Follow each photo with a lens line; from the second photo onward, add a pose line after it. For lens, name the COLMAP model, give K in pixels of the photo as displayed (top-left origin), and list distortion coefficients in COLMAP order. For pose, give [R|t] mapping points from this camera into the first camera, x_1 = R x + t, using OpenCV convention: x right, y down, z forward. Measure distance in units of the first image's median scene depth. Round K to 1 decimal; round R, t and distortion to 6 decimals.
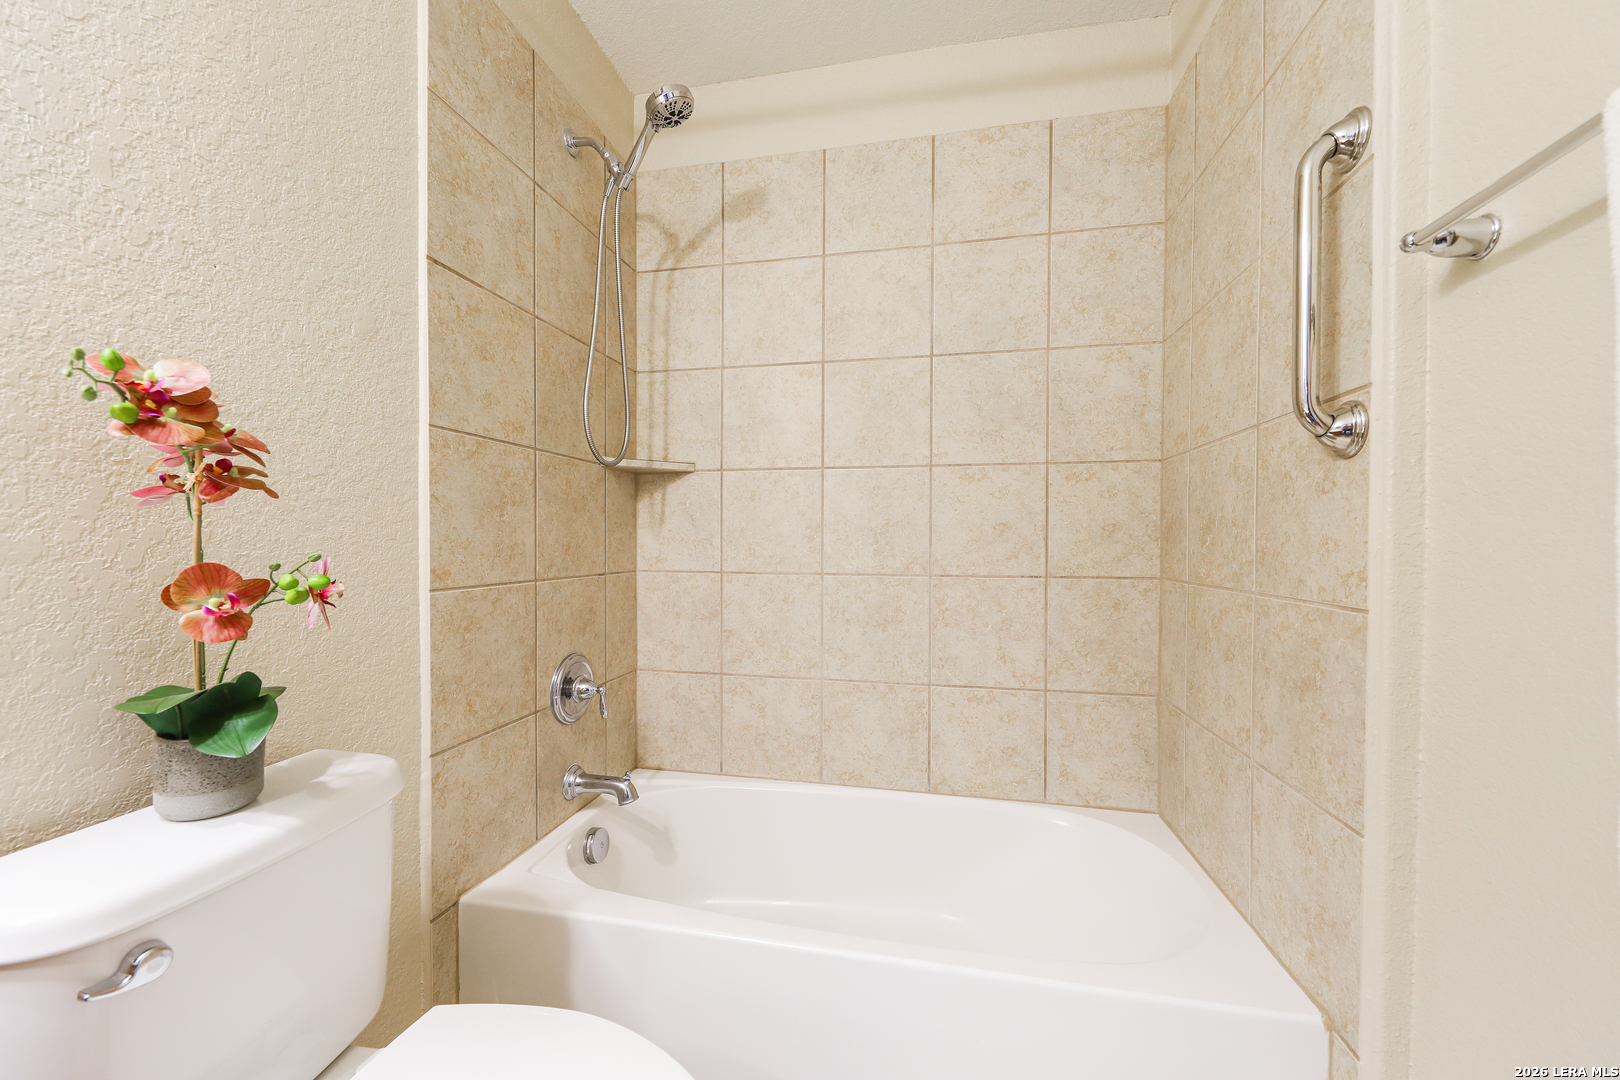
lens RADIAL K [[654.5, 0, 813.5], [0, 654.5, 547.2], [0, 0, 1]] dist [0.001045, -0.000040]
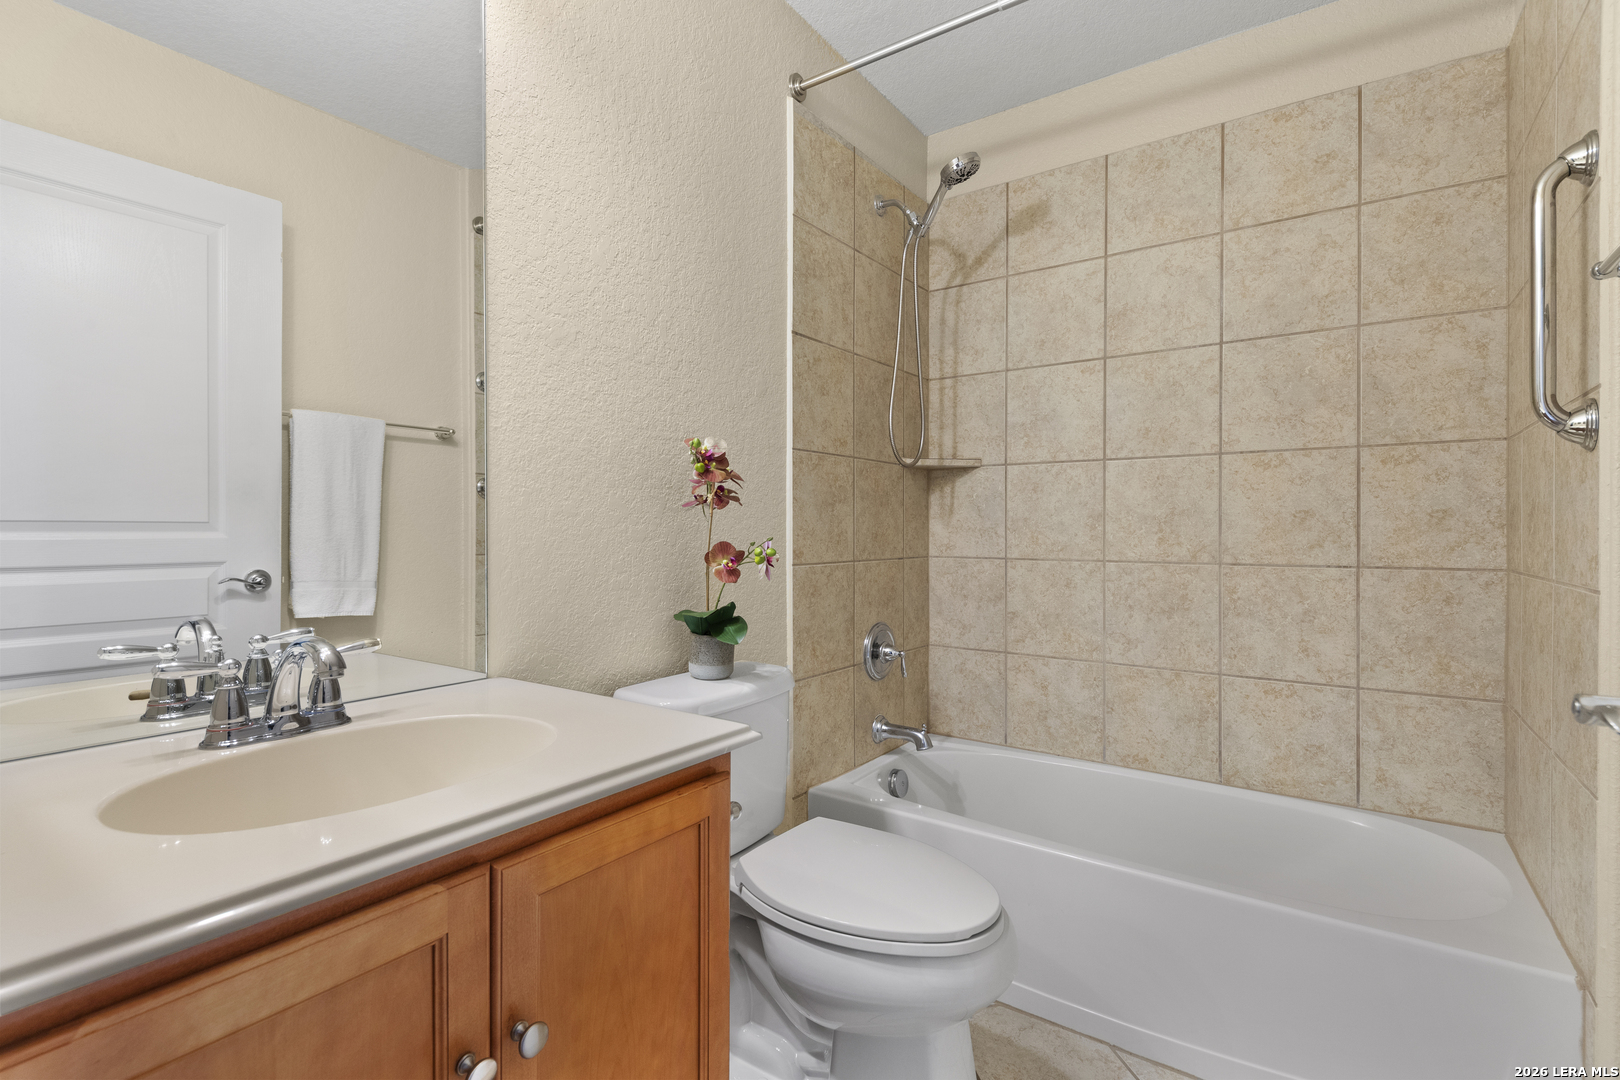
lens RADIAL K [[764.3, 0, 812.1], [0, 764.3, 531.3], [0, 0, 1]] dist [0.020073, -0.009814]
pose [[0.921768, -0.001720, -0.387737, 0.062307], [-0.001621, 0.999964, -0.008291, 0.004462], [0.387738, 0.008271, 0.921733, -0.330474]]
